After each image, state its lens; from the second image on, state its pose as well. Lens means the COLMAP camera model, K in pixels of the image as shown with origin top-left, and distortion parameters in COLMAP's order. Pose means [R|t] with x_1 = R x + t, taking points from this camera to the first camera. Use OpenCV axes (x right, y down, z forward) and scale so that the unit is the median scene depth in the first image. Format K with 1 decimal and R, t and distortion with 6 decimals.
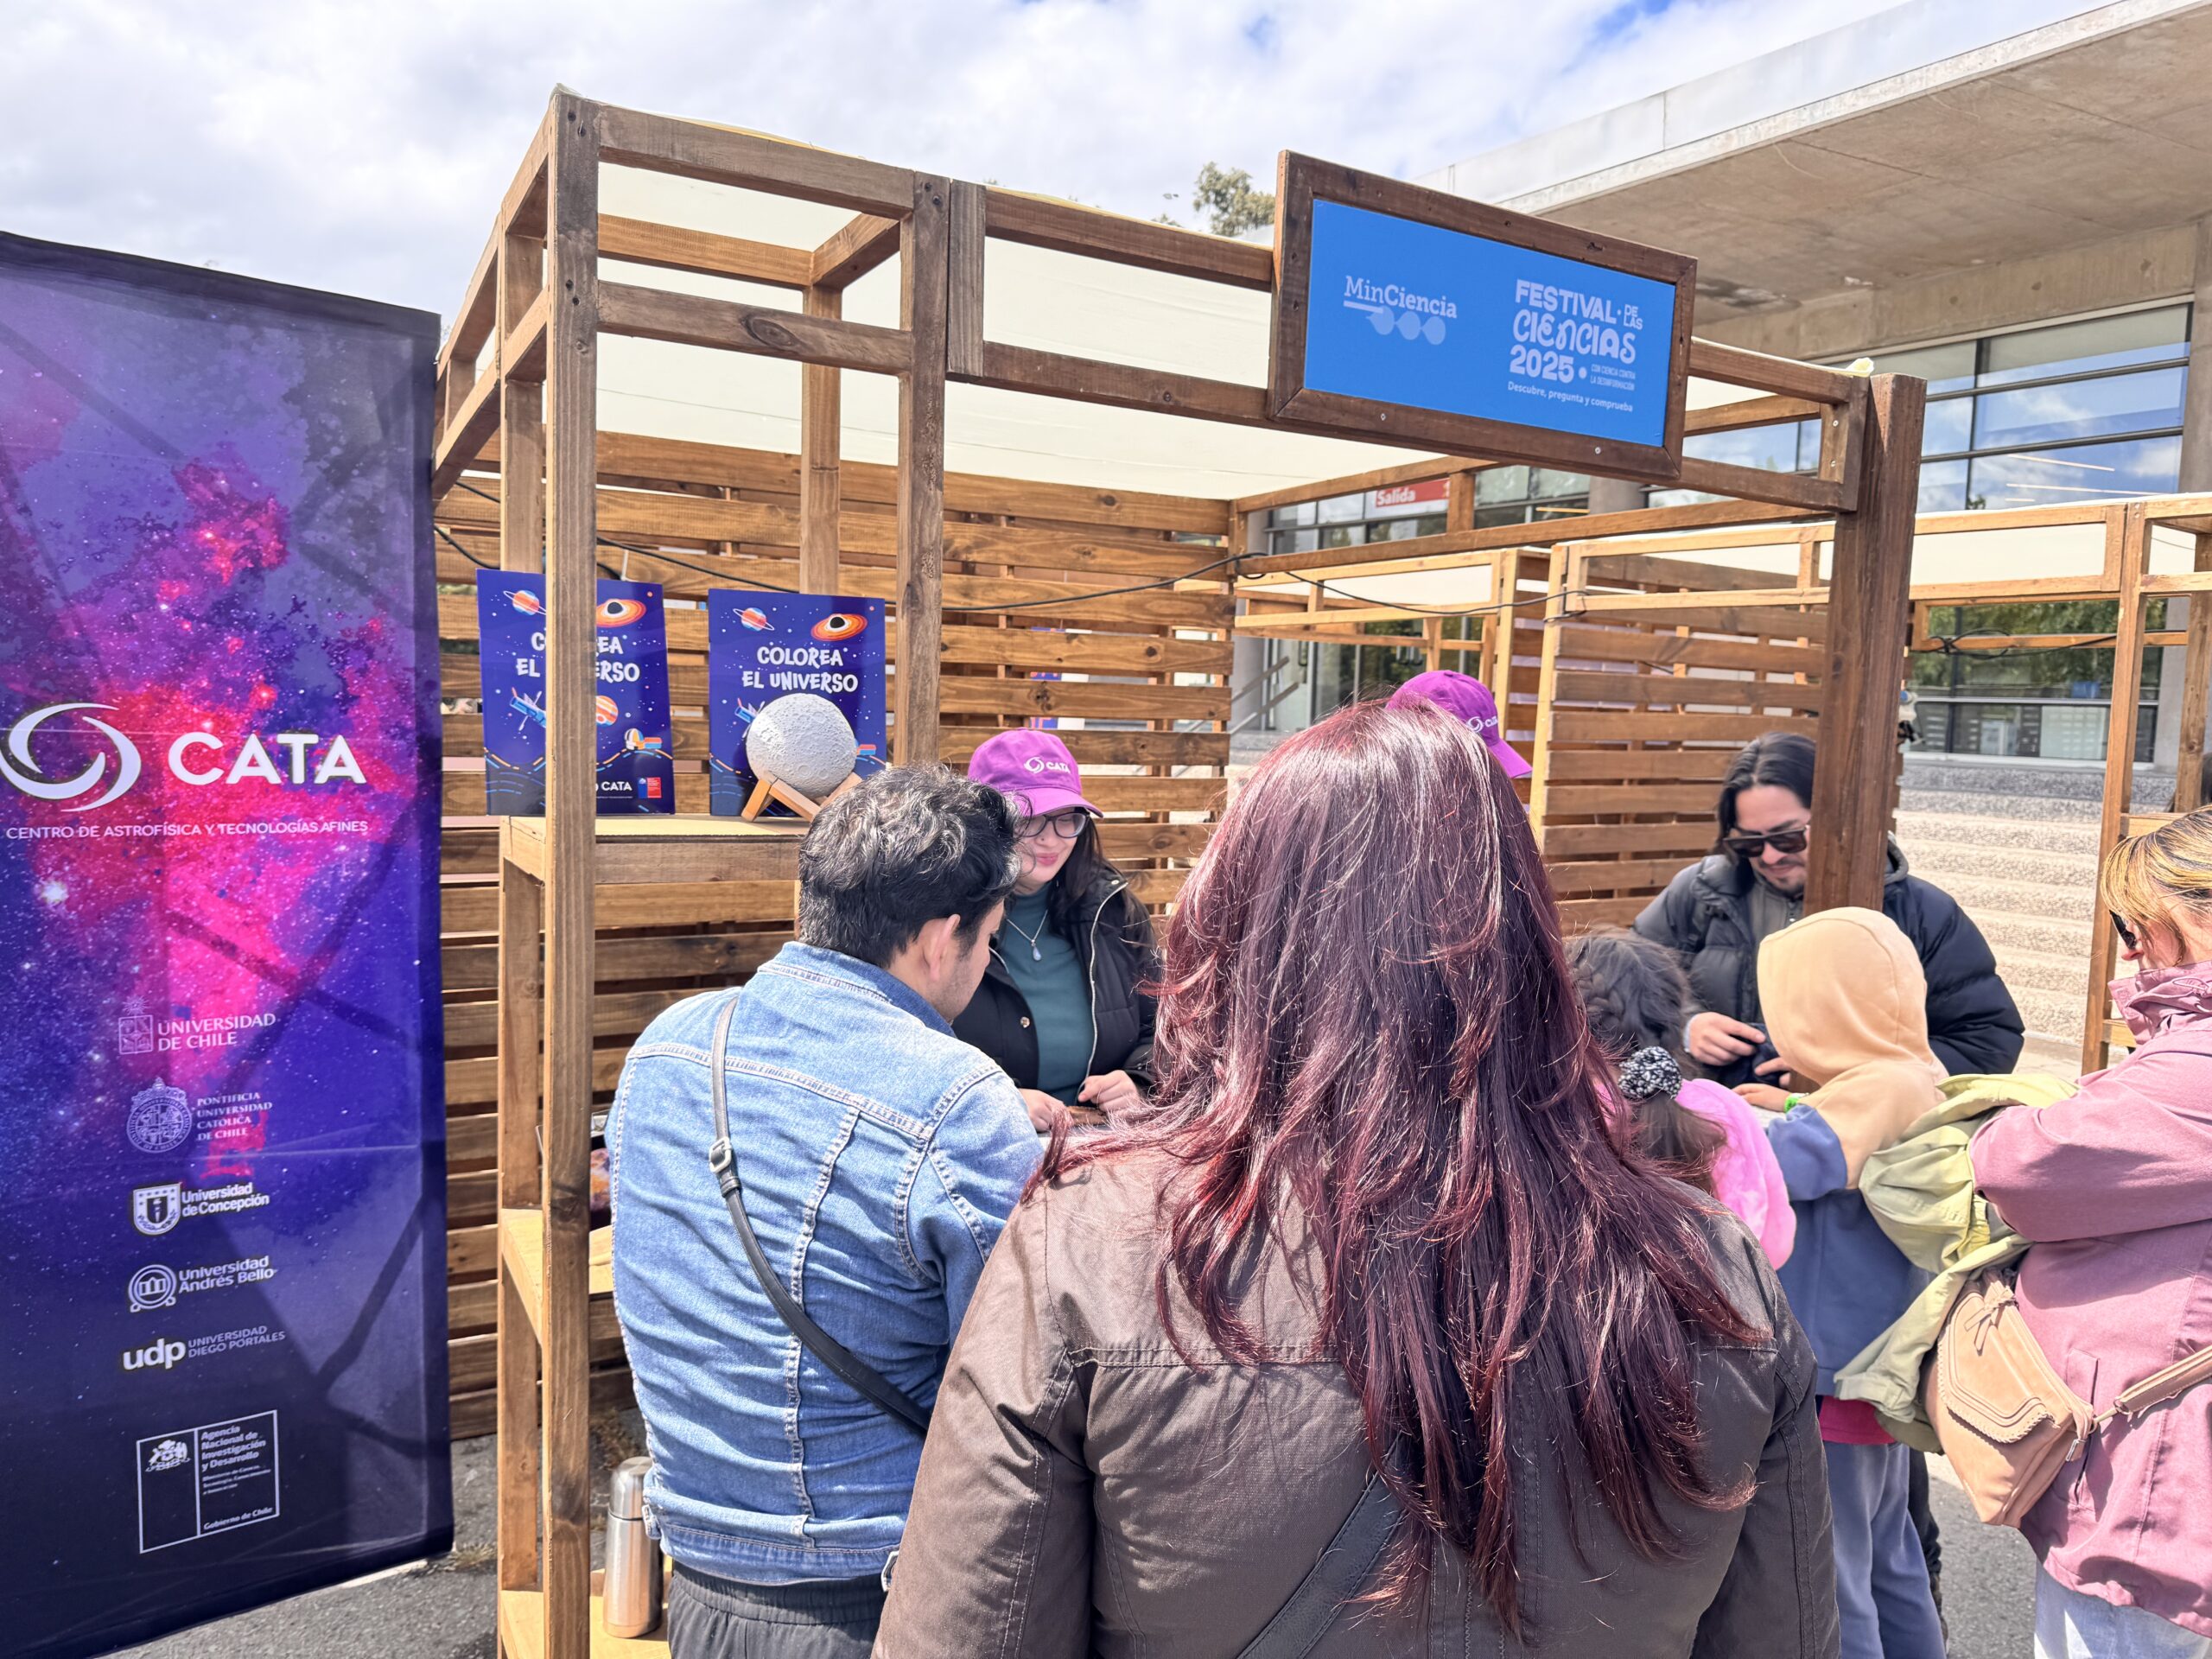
lens RADIAL K [[1543.9, 0, 1109.6], [0, 1543.9, 837.0], [0, 0, 1]] dist [0.034719, -0.036222]
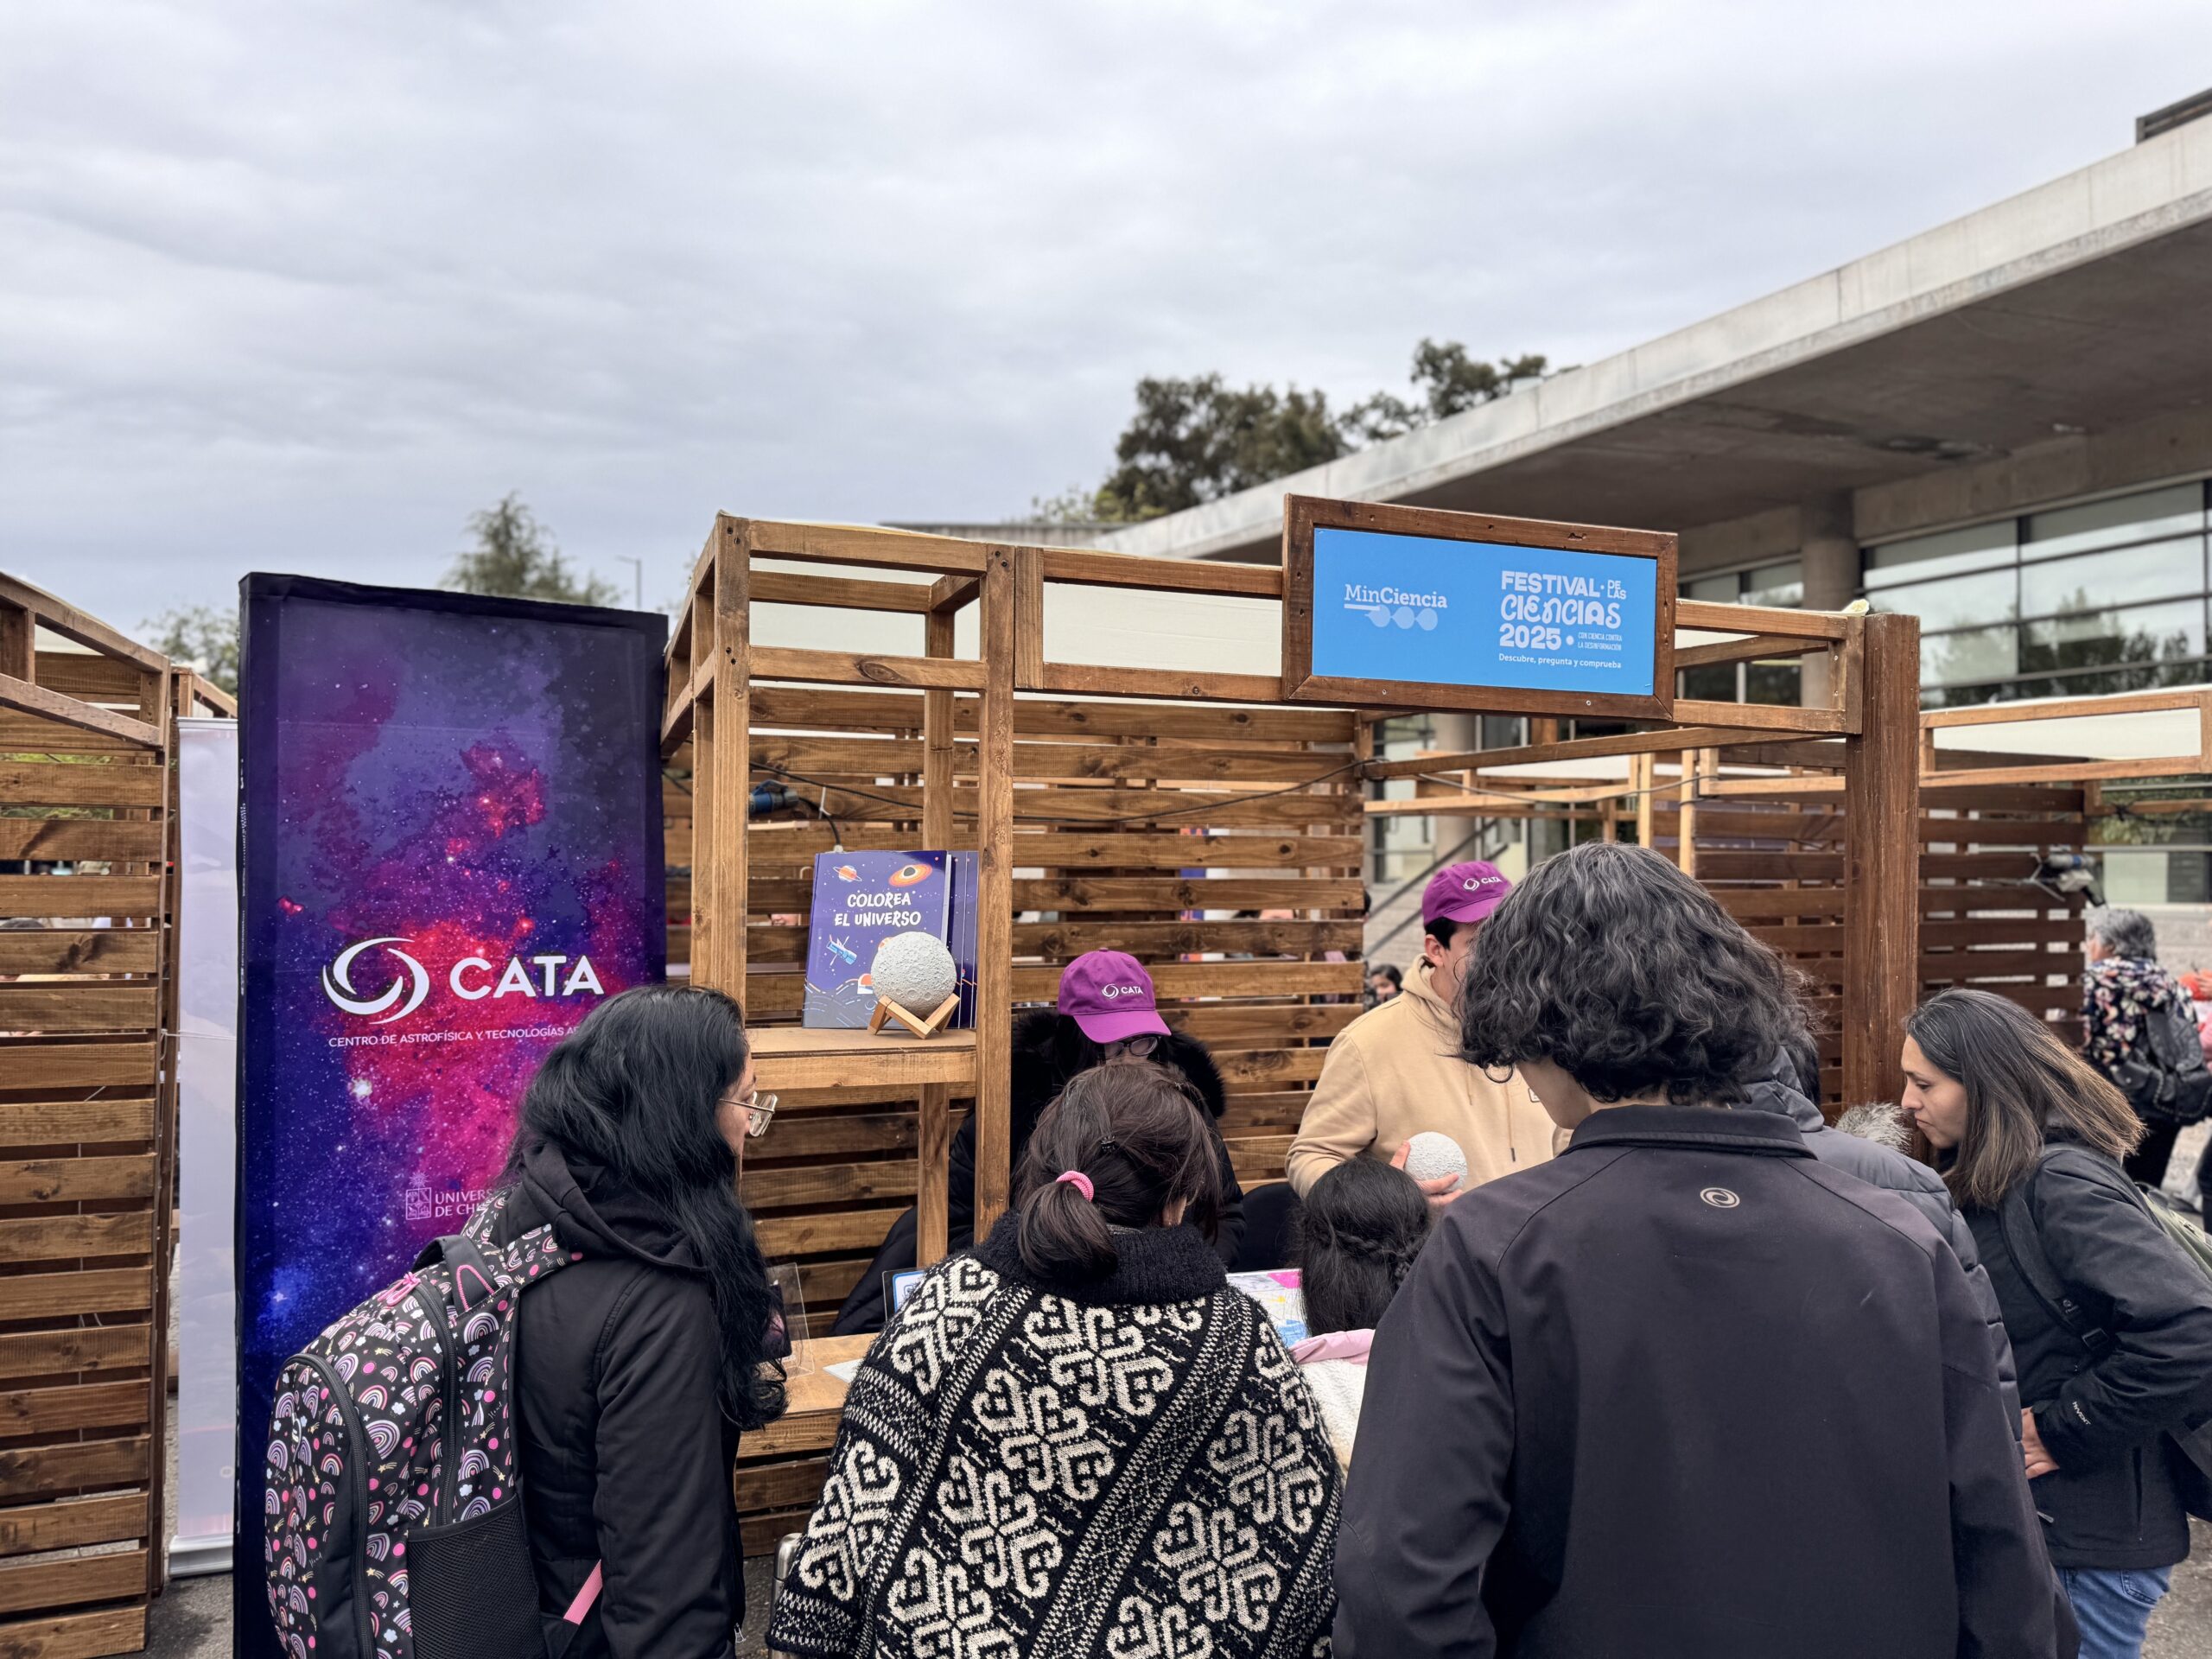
lens RADIAL K [[1515.8, 0, 1121.3], [0, 1515.8, 832.6], [0, 0, 1]] dist [0.172901, -0.315541]
pose [[0.989259, -0.029076, -0.143255, 0.080804], [0.013739, 0.994174, -0.106911, -0.020520], [0.145529, 0.103795, 0.983894, -0.115192]]
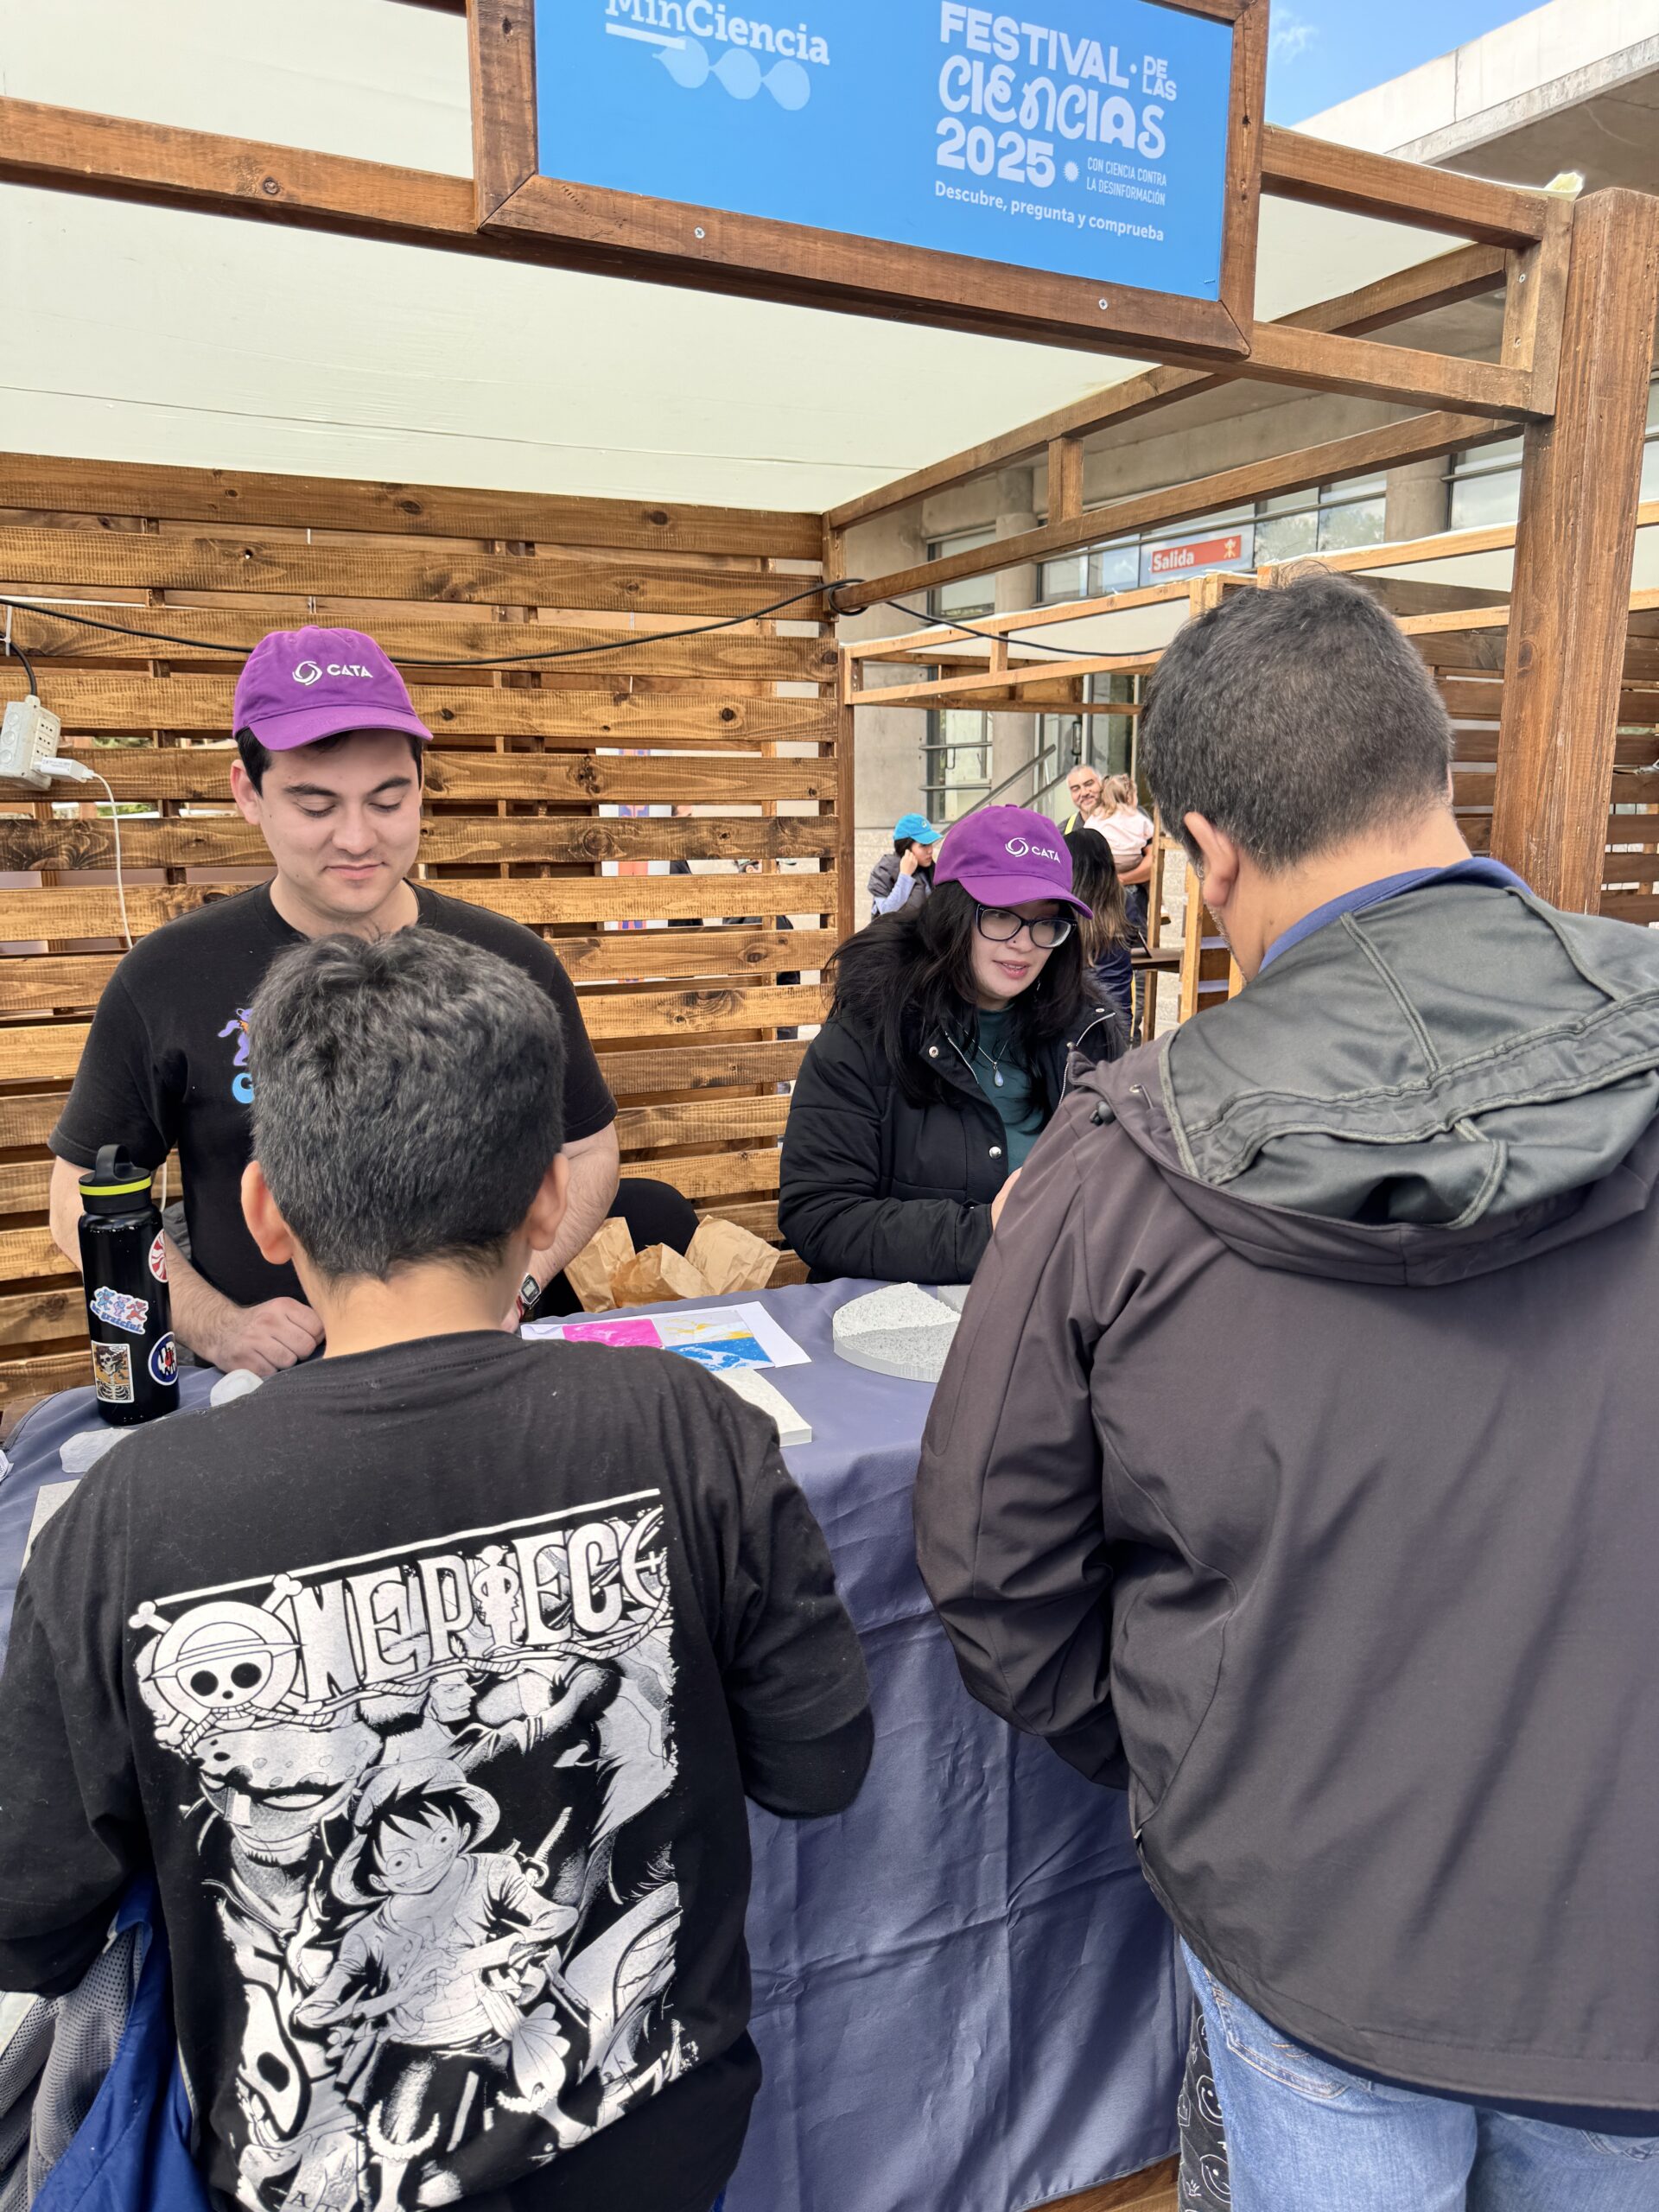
lens RADIAL K [[1570.6, 0, 830.9], [0, 1570.6, 1118.6], [0, 0, 1]] dist [0.021639, -0.025711]
pose [[0.997963, -0.026714, -0.057938, 0.145771], [0.032715, 0.993908, 0.105241, 0.005139], [0.054773, -0.106922, 0.992758, 0.202723]]
